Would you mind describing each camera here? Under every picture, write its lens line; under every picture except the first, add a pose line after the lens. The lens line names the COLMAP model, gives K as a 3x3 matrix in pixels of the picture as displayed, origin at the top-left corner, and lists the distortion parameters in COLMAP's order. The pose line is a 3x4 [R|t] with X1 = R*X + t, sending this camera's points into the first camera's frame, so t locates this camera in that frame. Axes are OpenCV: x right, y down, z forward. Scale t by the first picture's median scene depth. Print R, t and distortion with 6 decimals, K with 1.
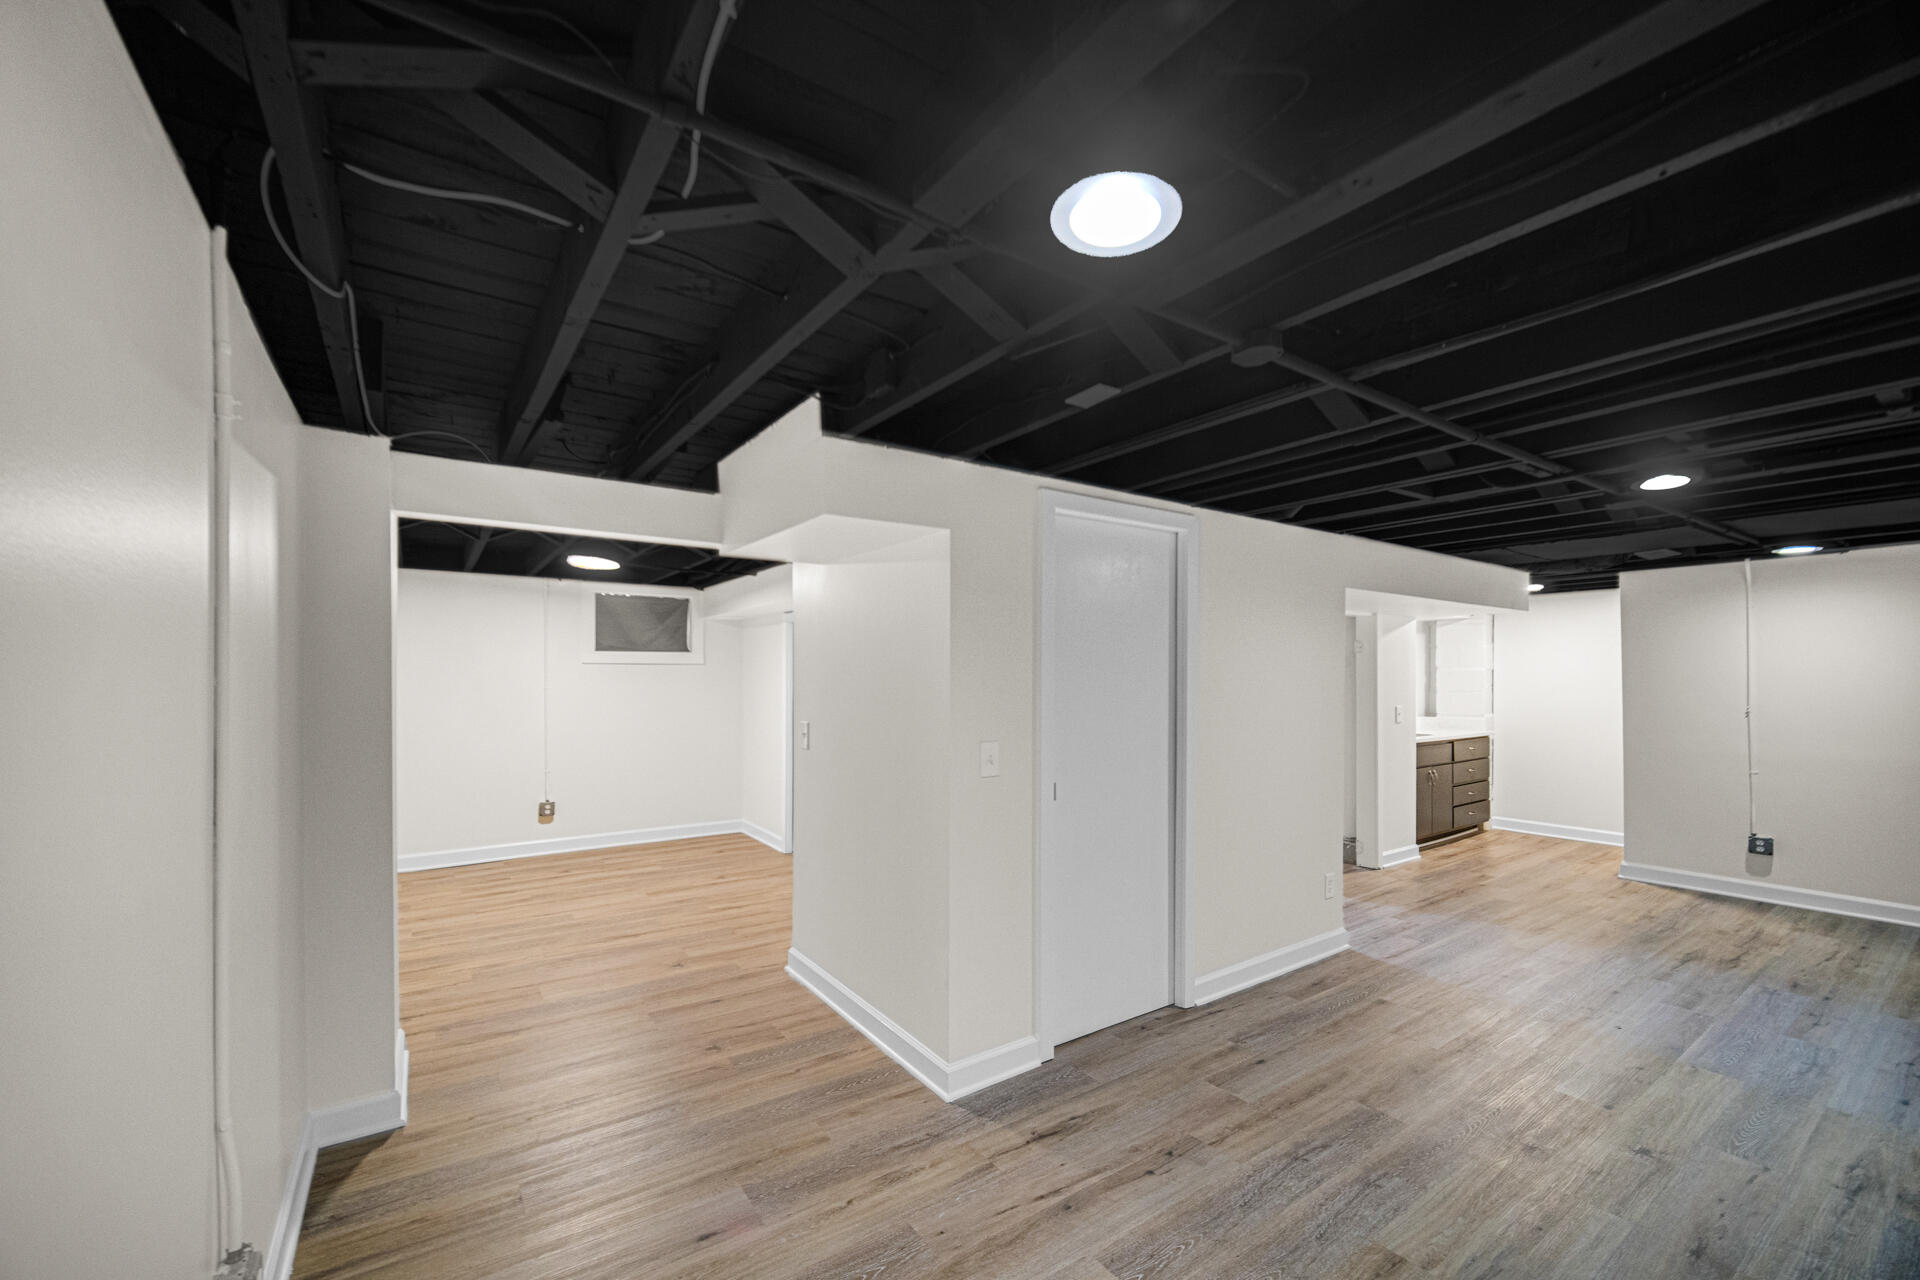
lens RADIAL K [[765.0, 0, 943.1], [0, 765.0, 676.0], [0, 0, 1]] dist [-0.000766, 0.002222]
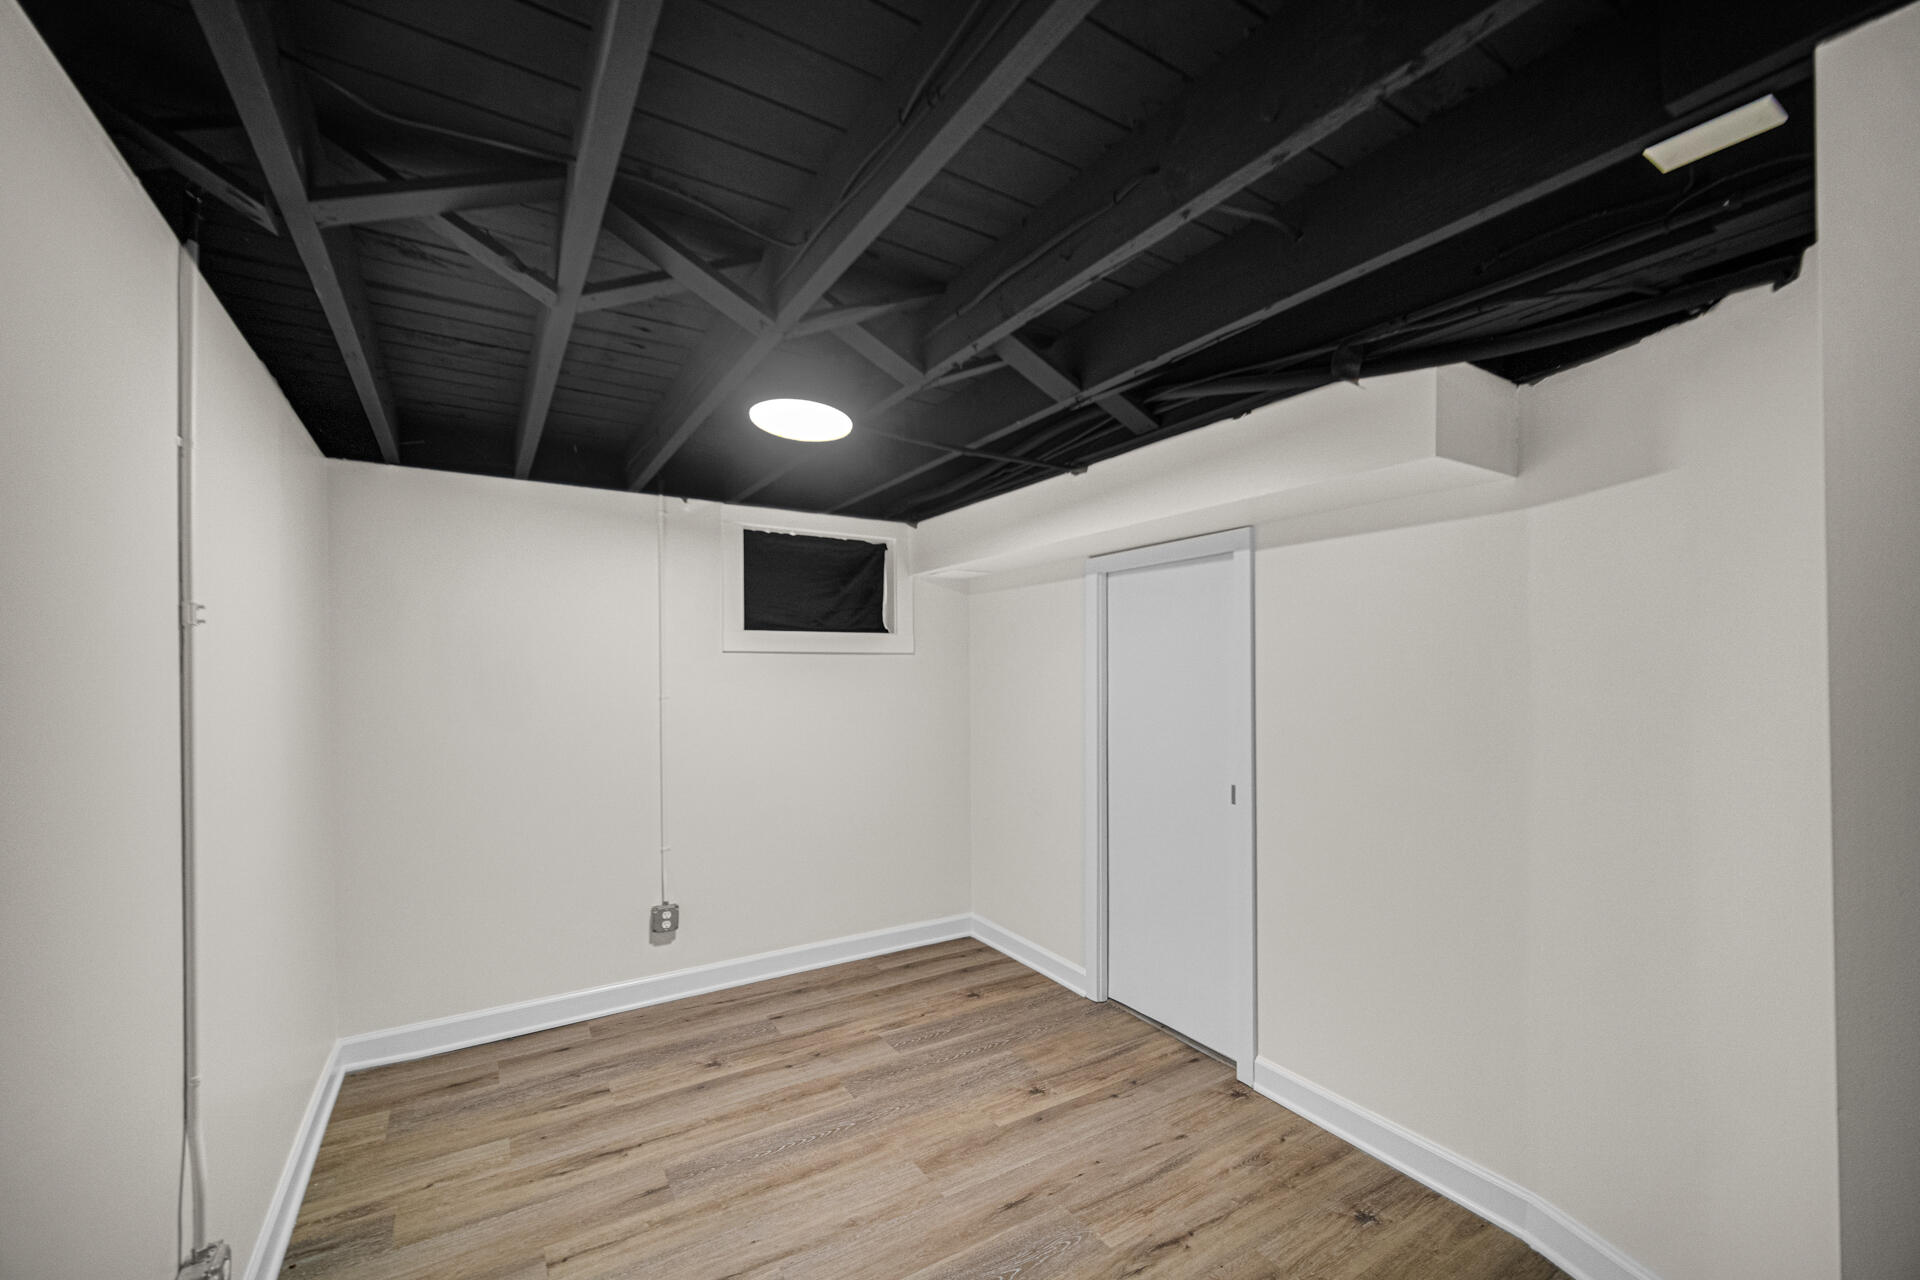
lens RADIAL K [[771.1, 0, 958.4], [0, 771.1, 678.8], [0, 0, 1]] dist [-0.000229, 0.000464]
pose [[0.999334, -0.001256, -0.036471, -0.286162], [0.001549, 0.999967, 0.008009, -0.001407], [0.036460, -0.008060, 0.999303, 0.455671]]
